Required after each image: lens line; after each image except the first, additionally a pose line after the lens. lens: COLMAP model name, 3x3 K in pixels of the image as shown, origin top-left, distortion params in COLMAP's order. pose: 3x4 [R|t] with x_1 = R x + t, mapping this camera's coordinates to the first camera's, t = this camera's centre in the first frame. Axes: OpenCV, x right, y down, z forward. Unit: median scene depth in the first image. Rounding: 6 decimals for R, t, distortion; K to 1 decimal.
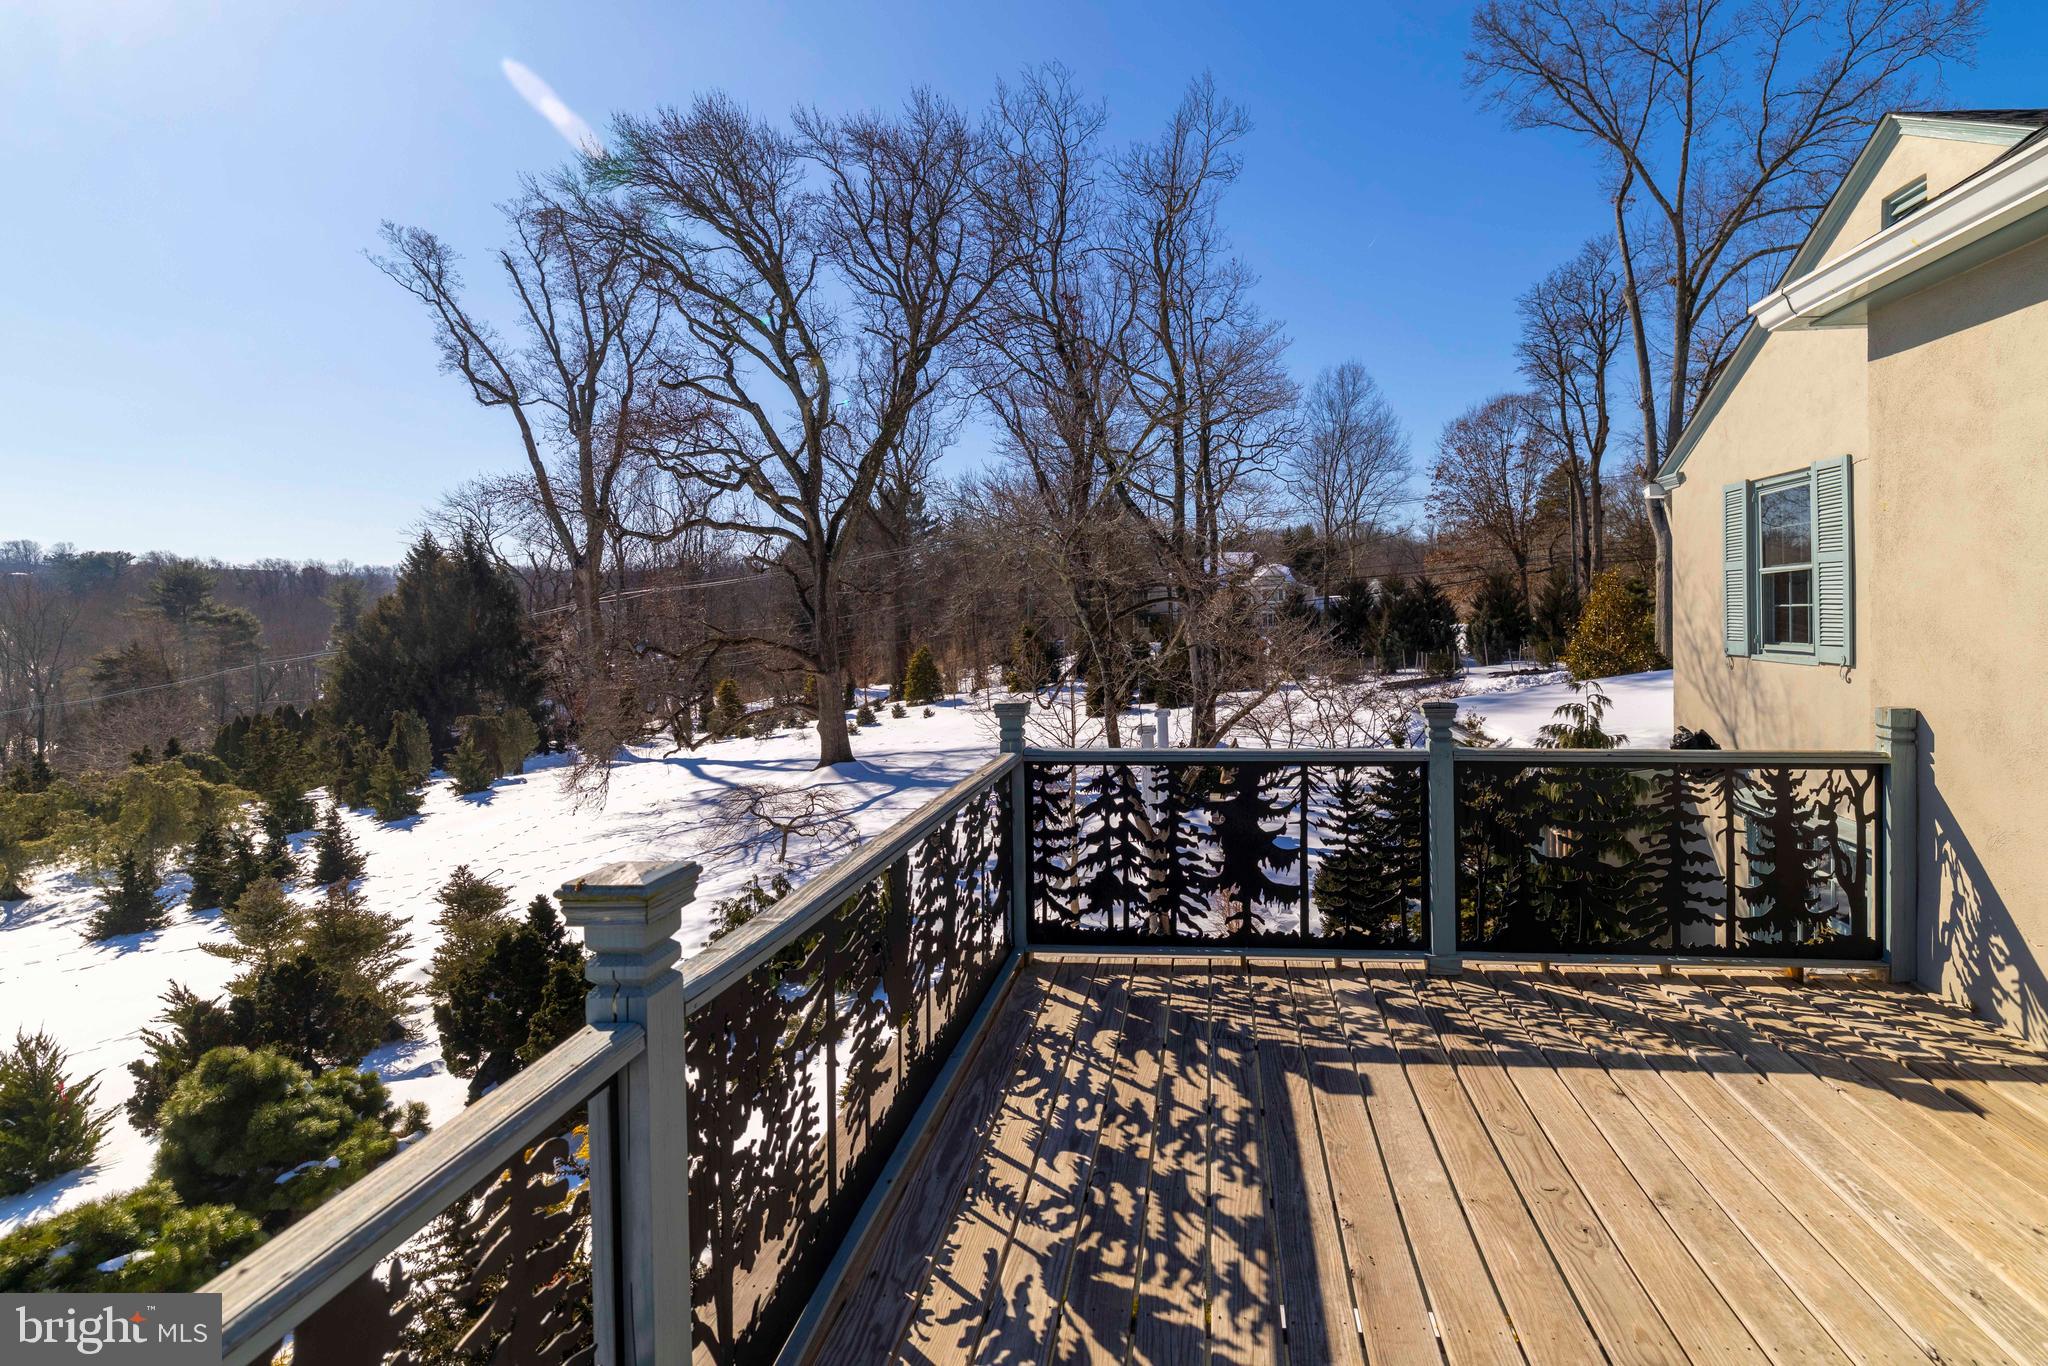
lens RADIAL K [[869.1, 0, 1024.8], [0, 869.1, 624.7], [0, 0, 1]] dist [0.000528, 0.000327]
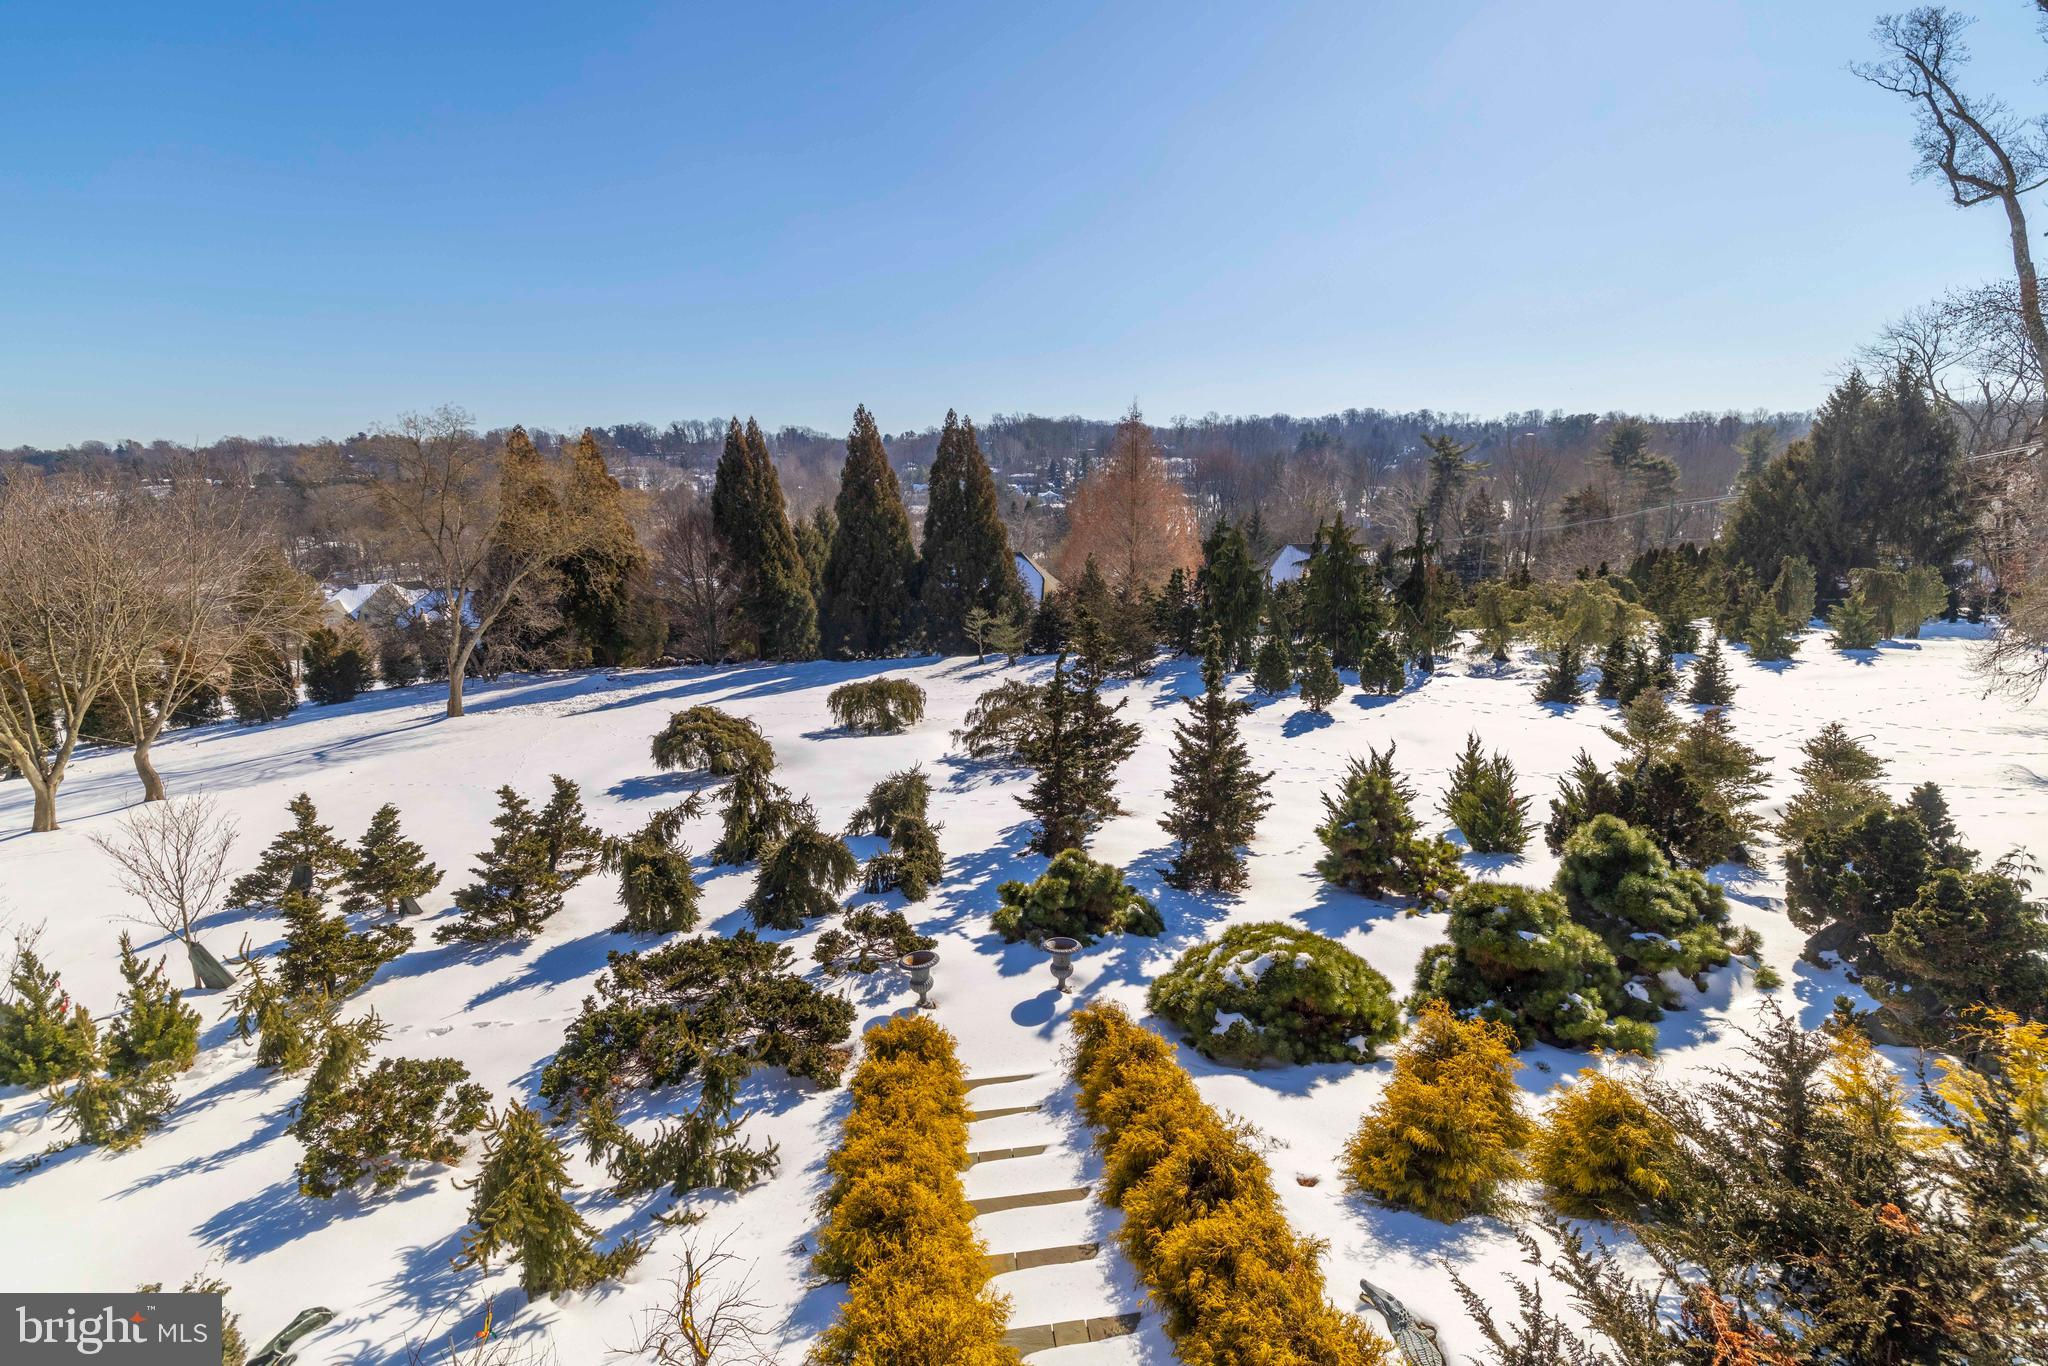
lens RADIAL K [[875.7, 0, 1010.0], [0, 875.7, 677.1], [0, 0, 1]] dist [0.001840, 0.000540]
pose [[0.176747, 0.225250, -0.958135, 0.133818], [0.006913, 0.973153, 0.230056, -0.006869], [0.984232, -0.047285, 0.170445, -0.084970]]
